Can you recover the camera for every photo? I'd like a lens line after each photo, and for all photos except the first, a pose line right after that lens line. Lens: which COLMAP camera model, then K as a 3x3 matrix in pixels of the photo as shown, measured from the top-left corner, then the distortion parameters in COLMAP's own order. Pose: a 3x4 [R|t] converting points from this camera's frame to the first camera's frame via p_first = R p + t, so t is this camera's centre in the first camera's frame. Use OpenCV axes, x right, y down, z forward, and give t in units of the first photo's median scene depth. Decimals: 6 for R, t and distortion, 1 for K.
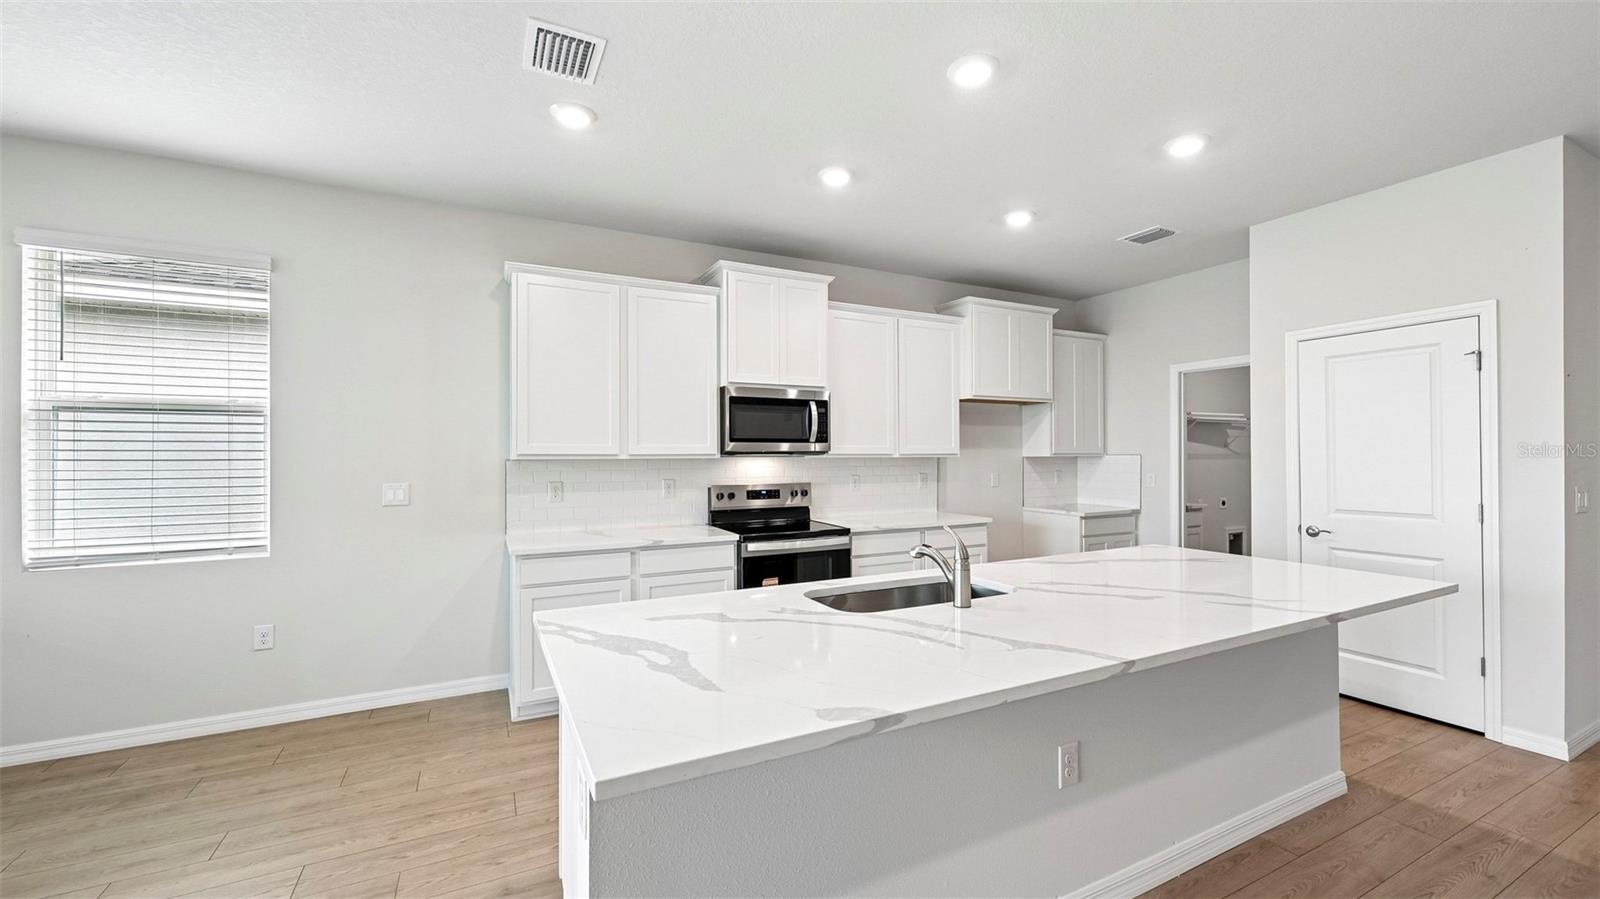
lens RADIAL K [[634.3, 0, 809.3], [0, 634.3, 448.0], [0, 0, 1]] dist [0.003090, -0.001428]
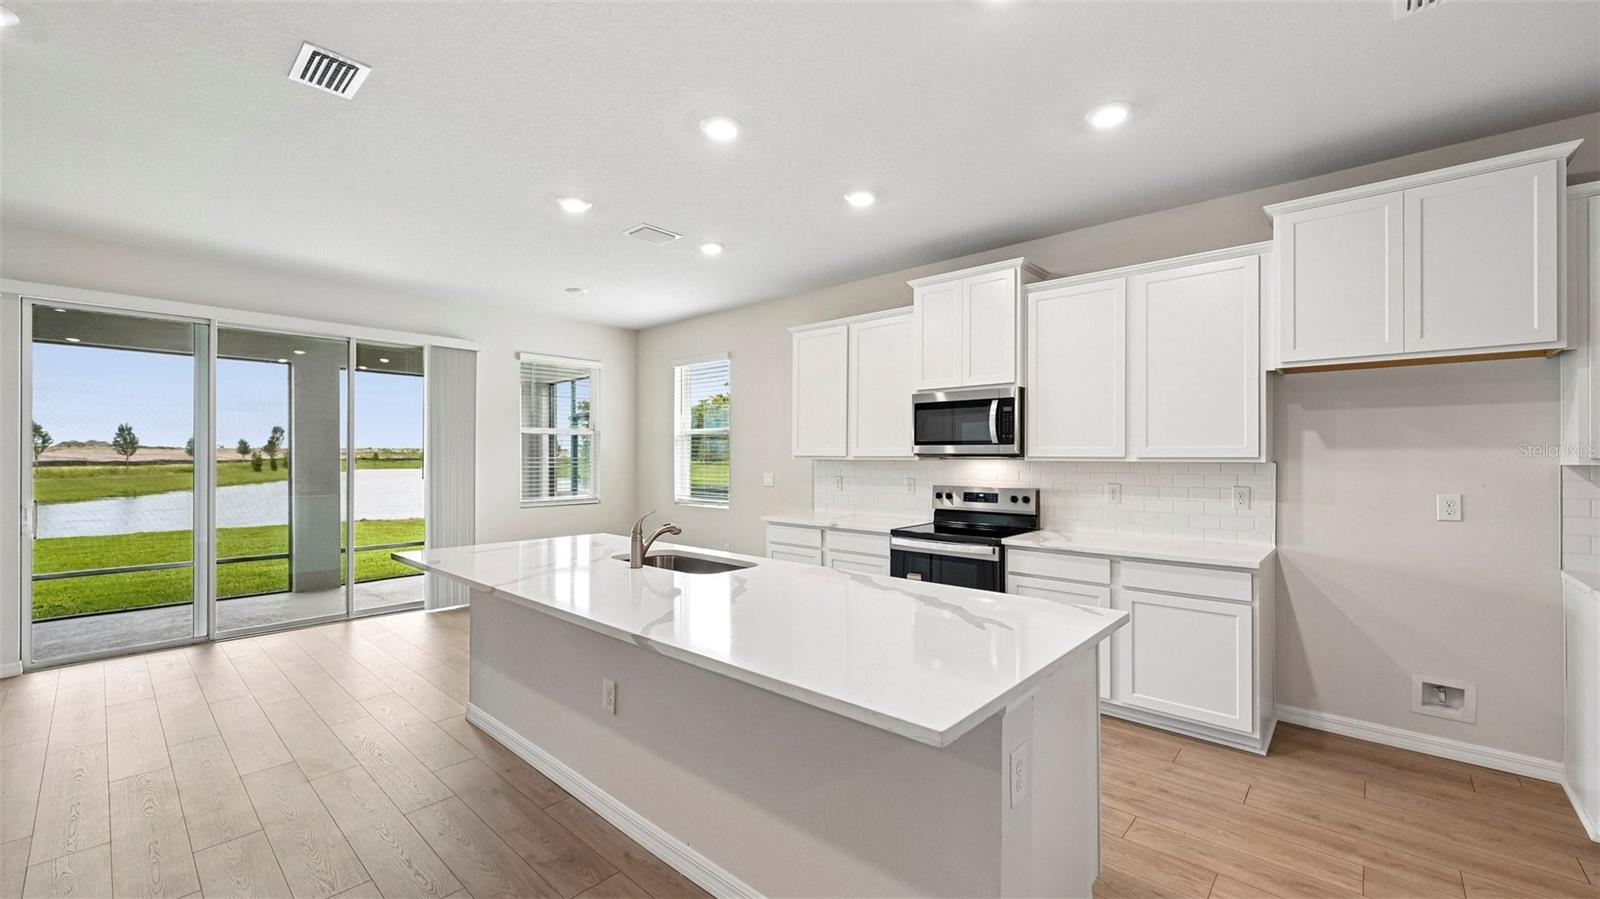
lens RADIAL K [[634.3, 0, 798.3], [0, 634.3, 455.2], [0, 0, 1]] dist [0.003090, -0.001428]
pose [[0.355264, 0.003413, -0.934760, 0.871982], [0.004781, 0.999974, 0.005468, 0.000443], [0.934754, -0.006412, 0.355239, 0.446442]]
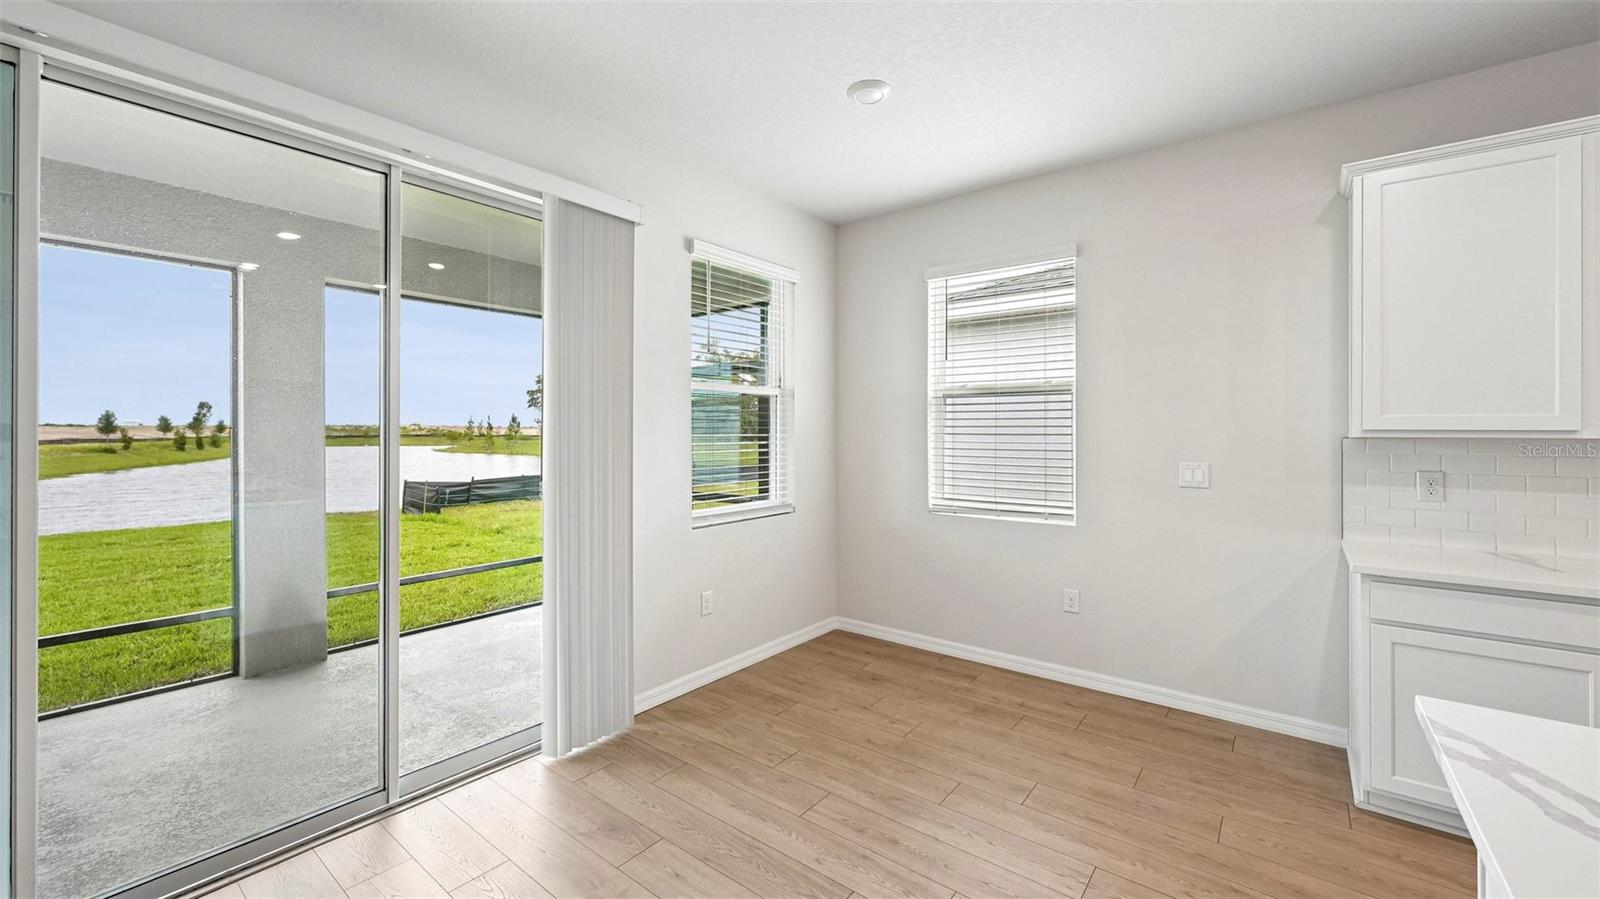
lens RADIAL K [[634.3, 0, 793.6], [0, 634.3, 432.1], [0, 0, 1]] dist [0.003090, -0.001428]
pose [[0.412251, 0.003727, -0.911063, -0.069957], [0.007727, 0.999941, 0.007587, 0.002035], [0.911038, -0.010168, 0.412198, 0.119084]]
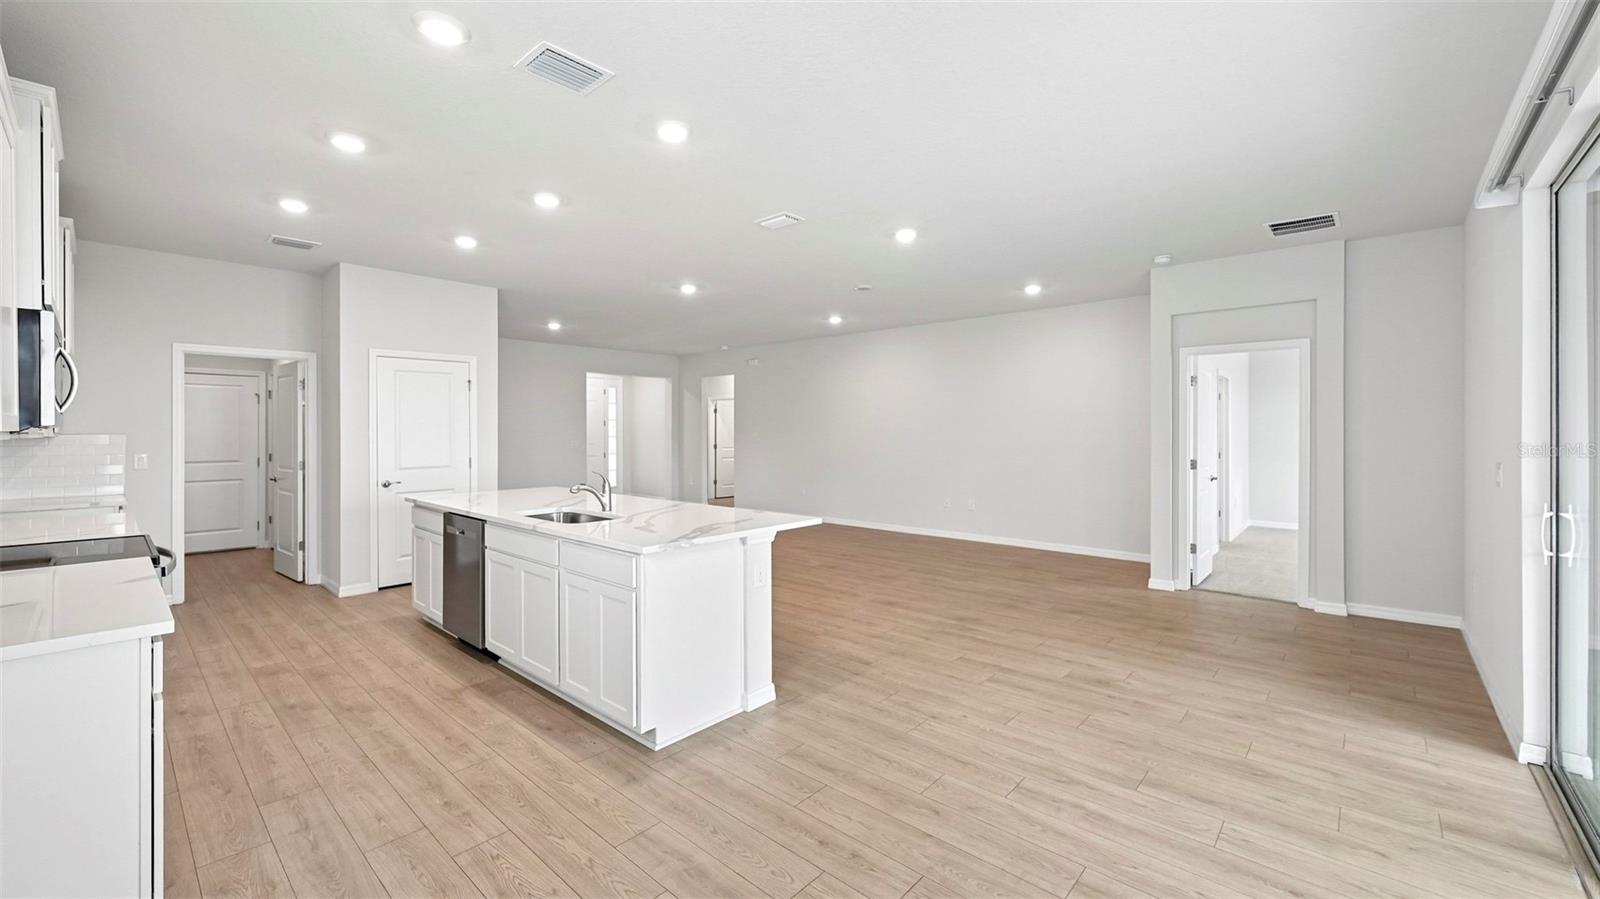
lens RADIAL K [[634.3, 0, 795.3], [0, 634.3, 427.7], [0, 0, 1]] dist [0.003090, -0.001428]
pose [[-0.350852, 0.009571, 0.936382, -0.939364], [-0.007453, 0.999888, -0.013012, 0.008879], [-0.936401, -0.011544, -0.350741, 0.608501]]
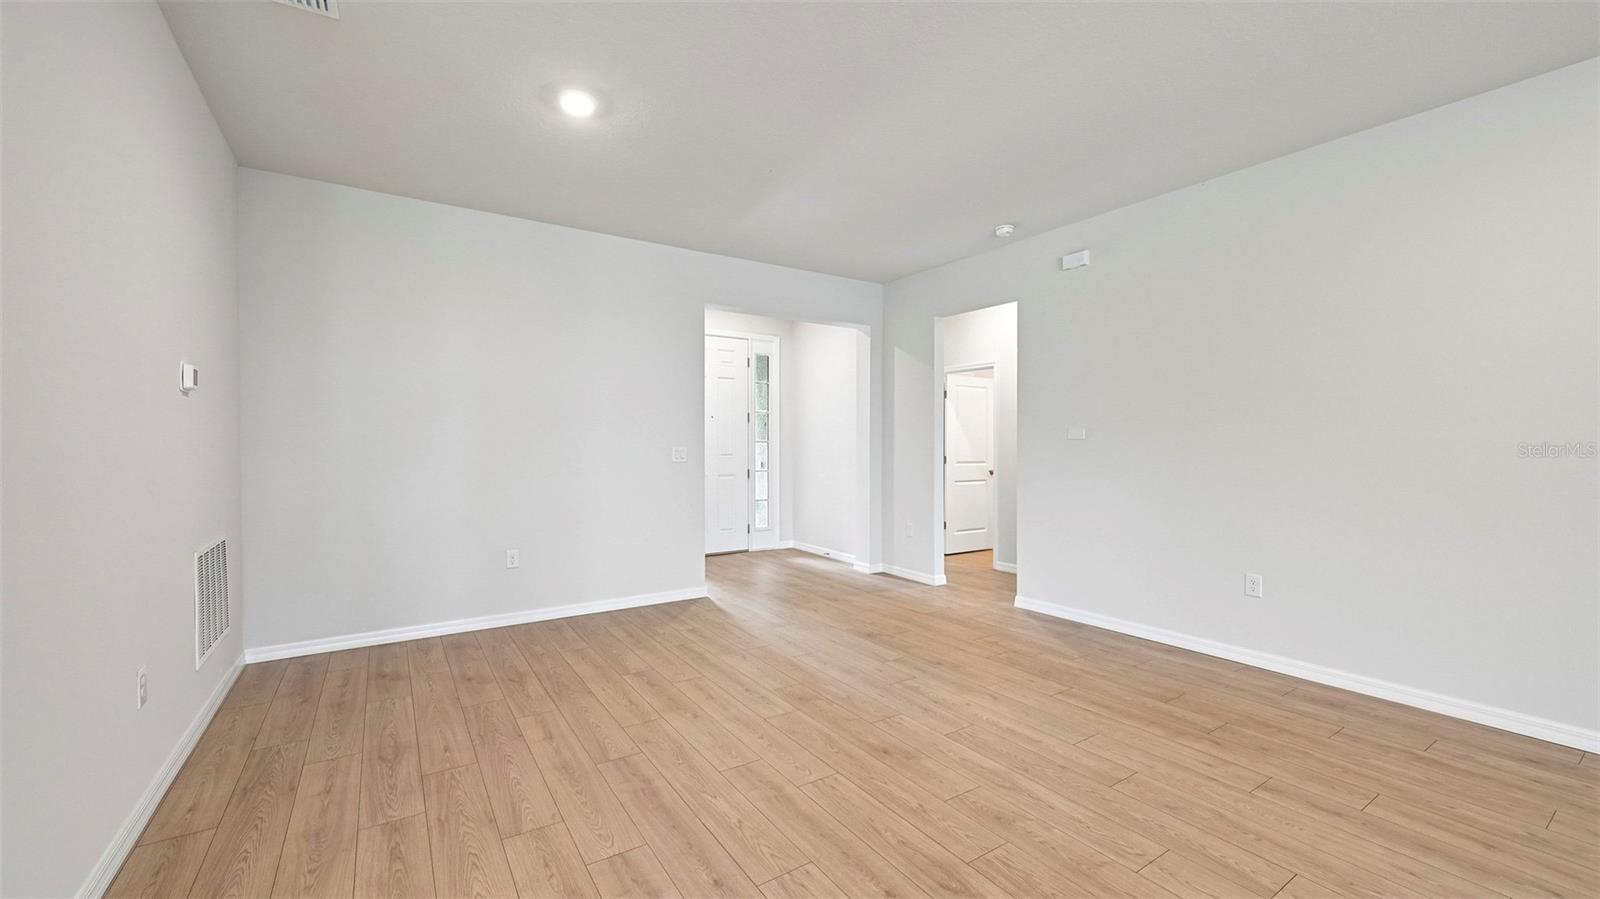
lens RADIAL K [[634.3, 0, 798.1], [0, 634.3, 448.7], [0, 0, 1]] dist [0.003090, -0.001428]
pose [[-0.110979, -0.003063, 0.993818, 0.653610], [-0.008971, 0.999958, 0.002080, 0.037267], [-0.993782, -0.008685, -0.111002, 0.437634]]
